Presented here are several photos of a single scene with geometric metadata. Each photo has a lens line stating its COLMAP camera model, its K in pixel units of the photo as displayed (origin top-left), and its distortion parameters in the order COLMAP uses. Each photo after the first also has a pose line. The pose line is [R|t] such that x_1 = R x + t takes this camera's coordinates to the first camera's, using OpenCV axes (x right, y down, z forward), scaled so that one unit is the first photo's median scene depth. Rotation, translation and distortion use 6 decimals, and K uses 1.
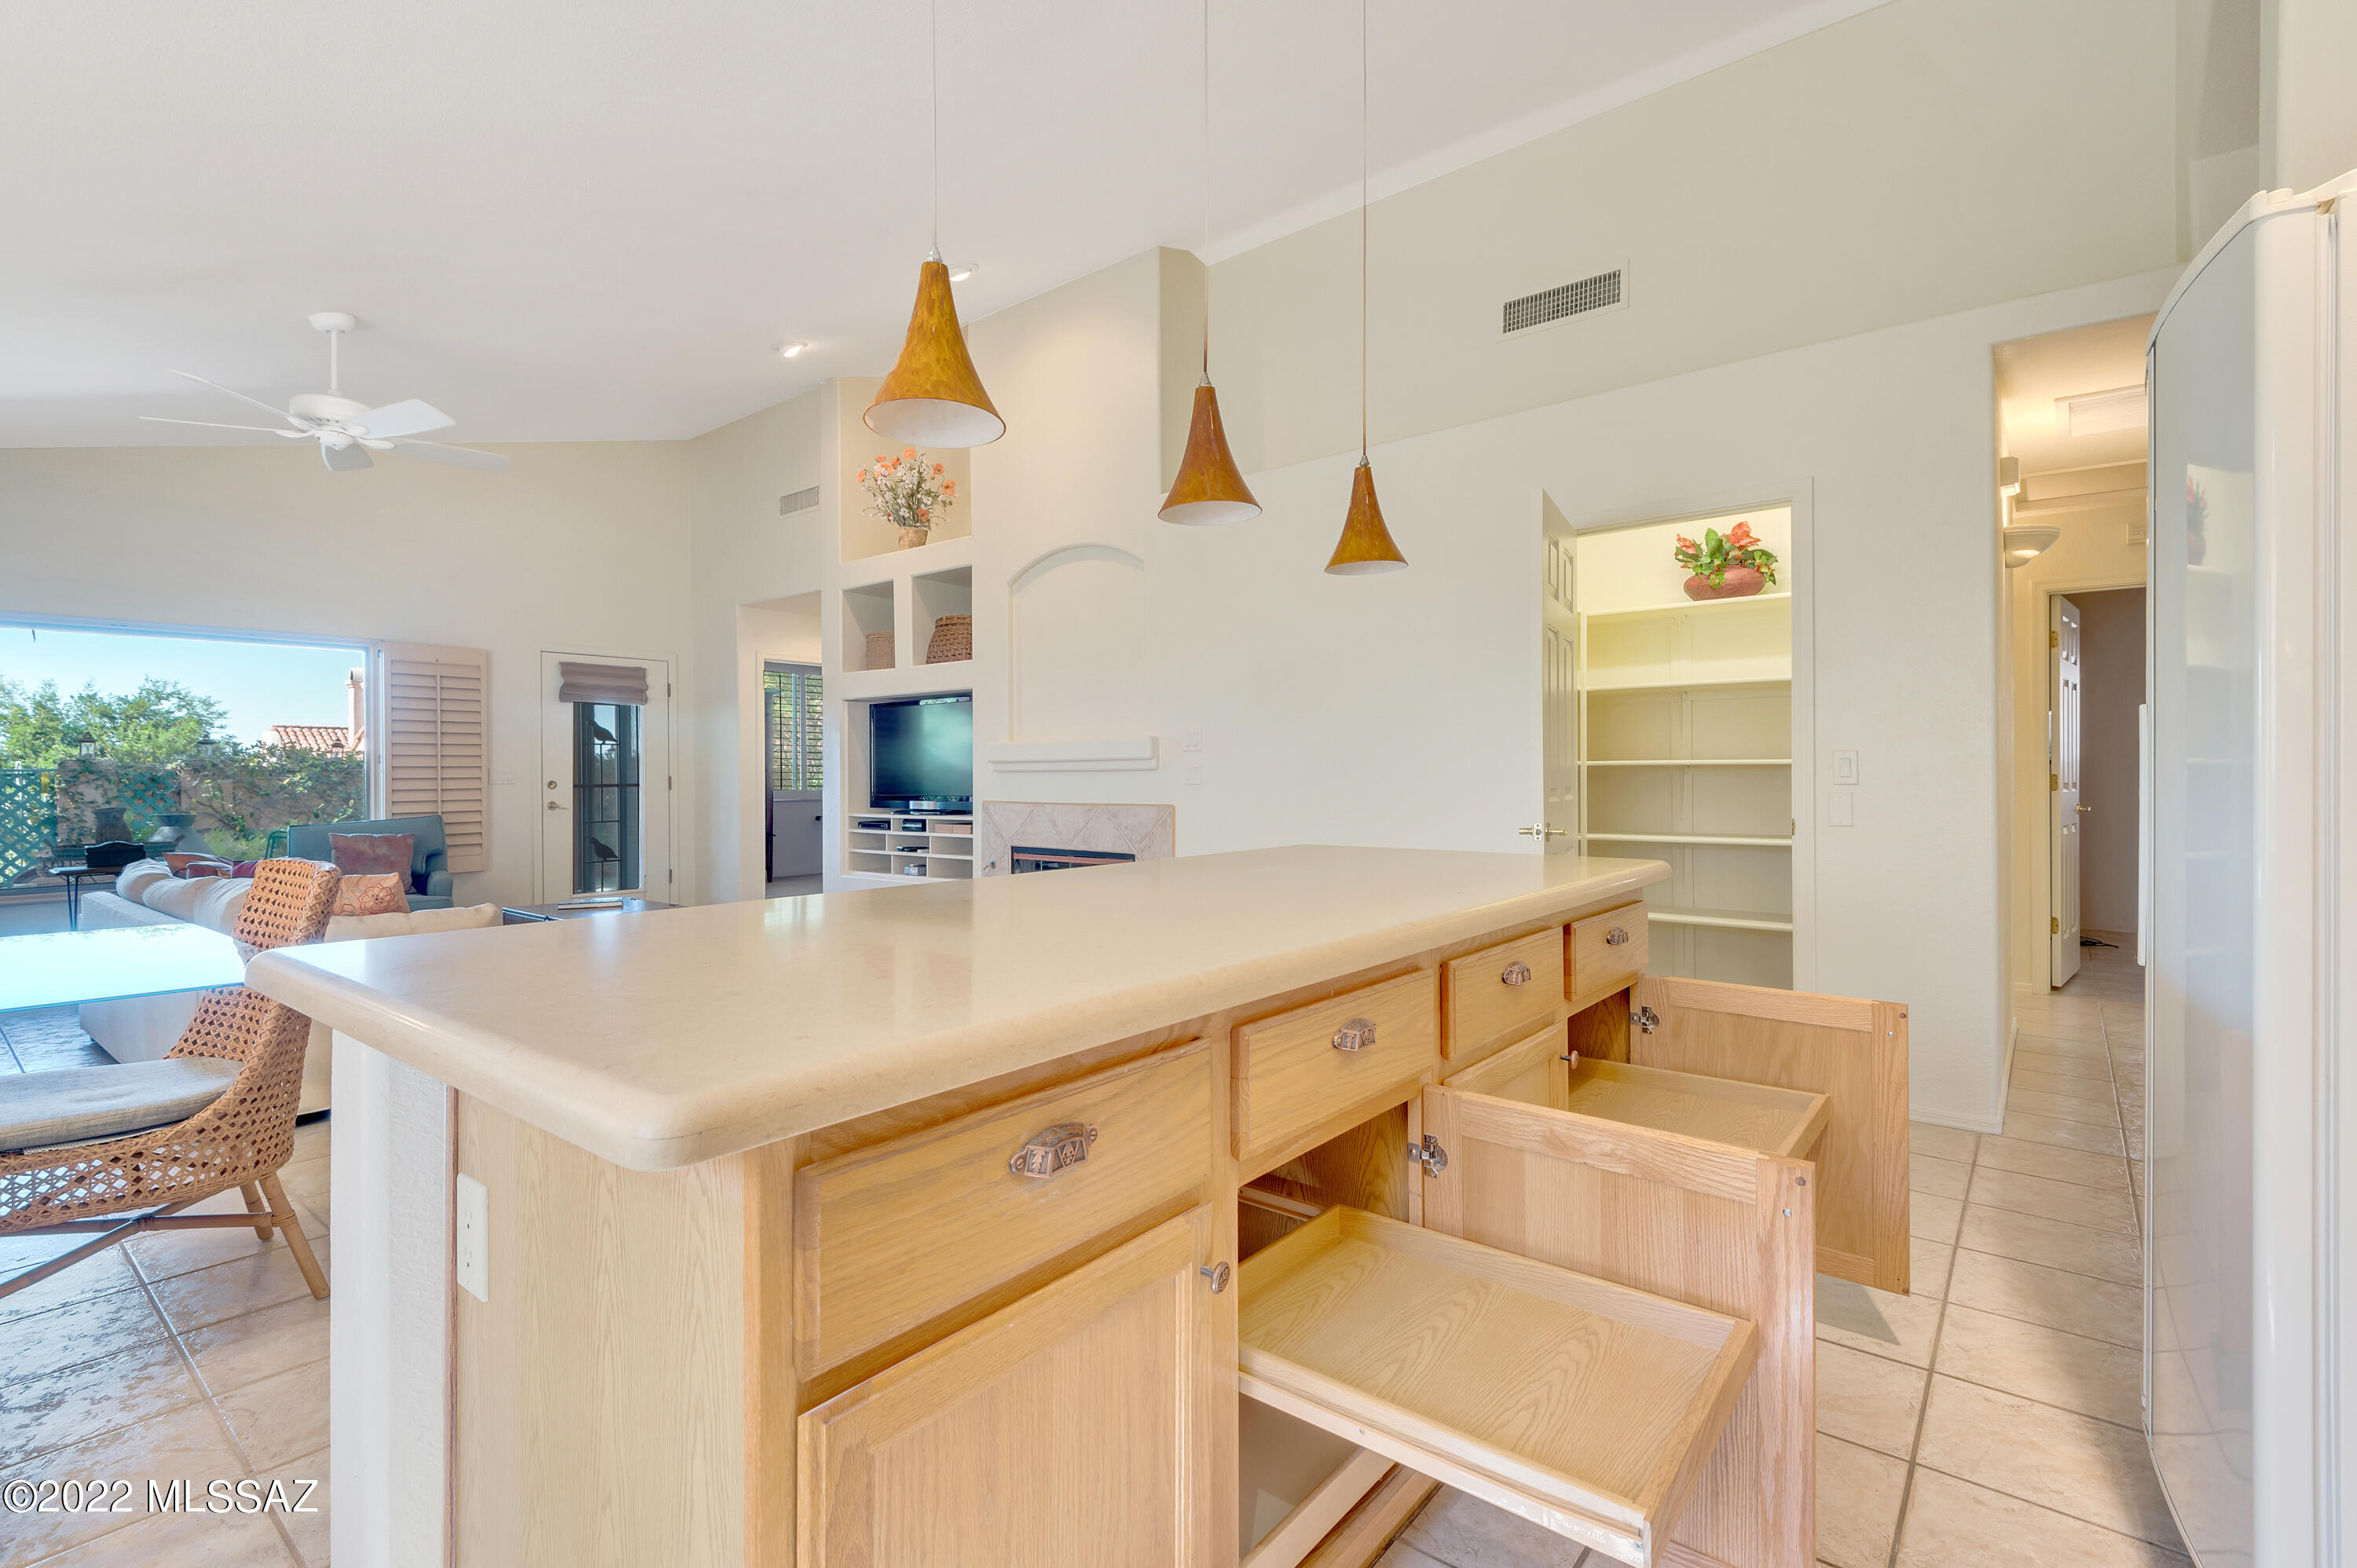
lens RADIAL K [[1065.3, 0, 1146.3], [0, 1065.3, 777.0], [0, 0, 1]] dist [0.041549, -0.023766]
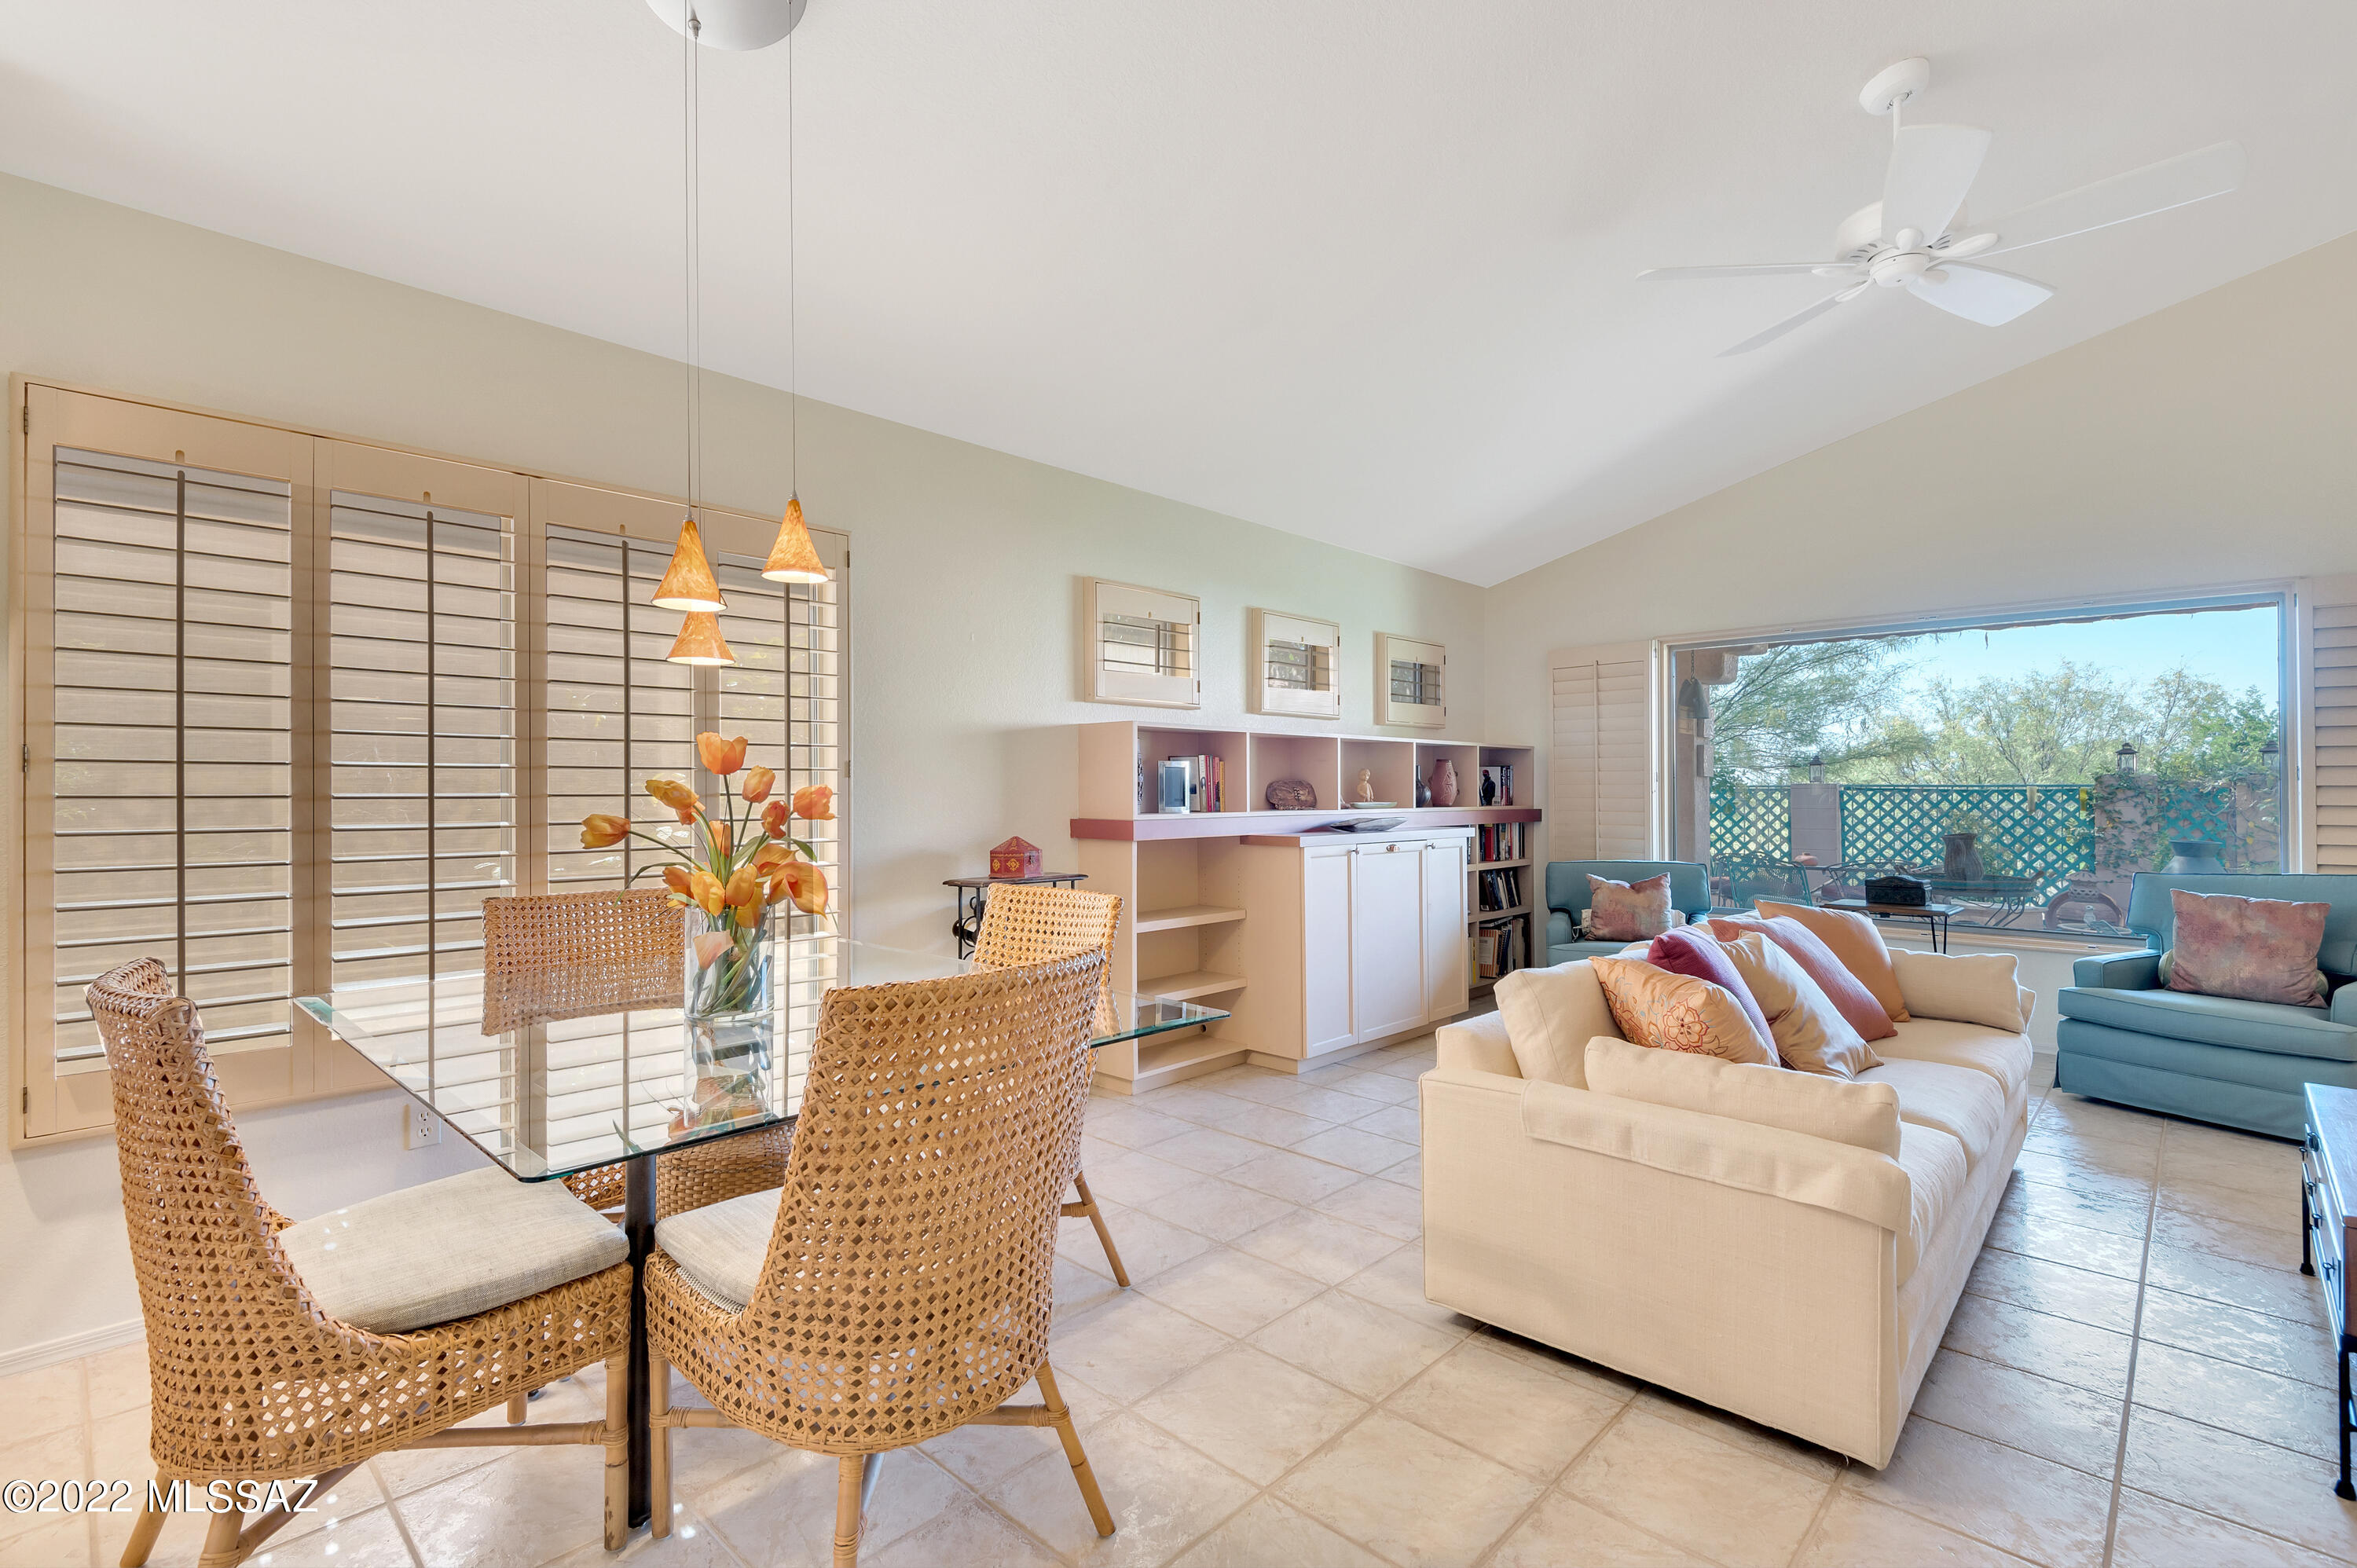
lens RADIAL K [[1065.3, 0, 1146.3], [0, 1065.3, 777.0], [0, 0, 1]] dist [0.041549, -0.023766]
pose [[-0.067277, -0.003641, -0.997728, -0.062930], [-0.006490, 0.999974, -0.003212, -0.008295], [0.997713, 0.006259, -0.067299, 0.403489]]
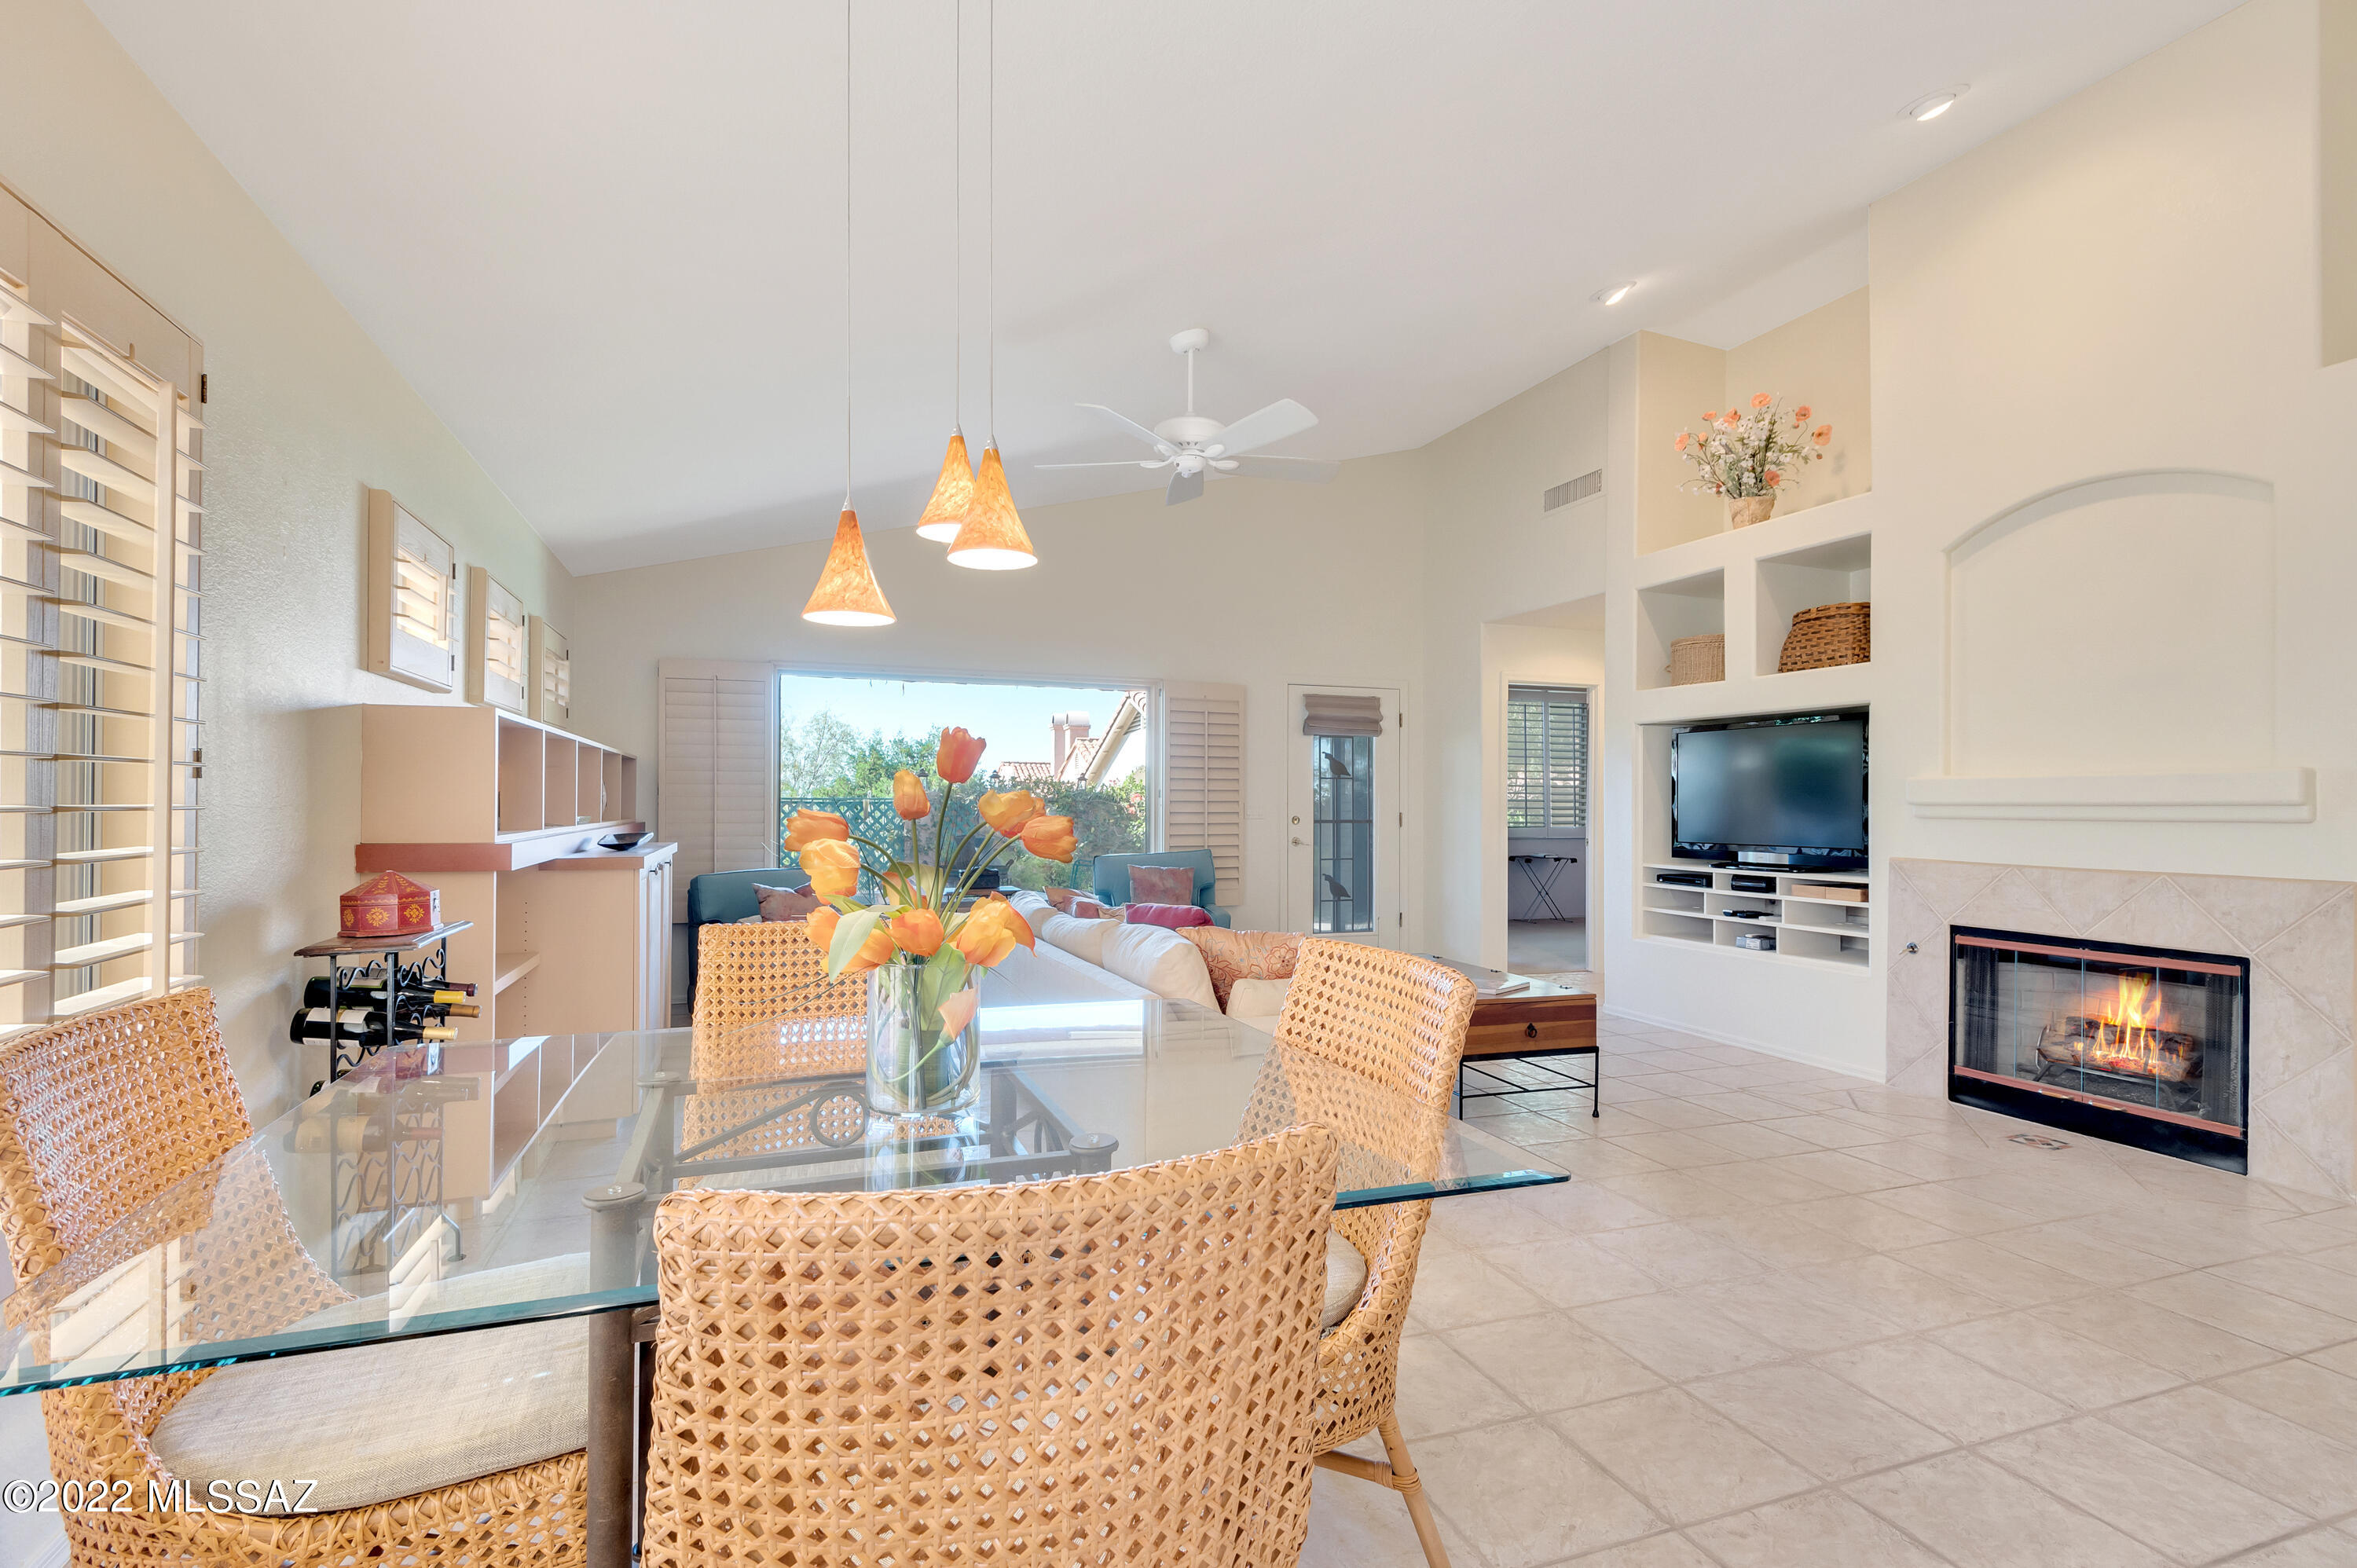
lens RADIAL K [[1080.2, 0, 1166.6], [0, 1080.2, 800.9], [0, 0, 1]] dist [0.036622, -0.000071]
pose [[0.867792, 0.010033, -0.496826, -0.191210], [-0.013473, 0.999904, -0.003342, -0.006088], [0.496745, 0.009594, 0.867844, 0.105193]]
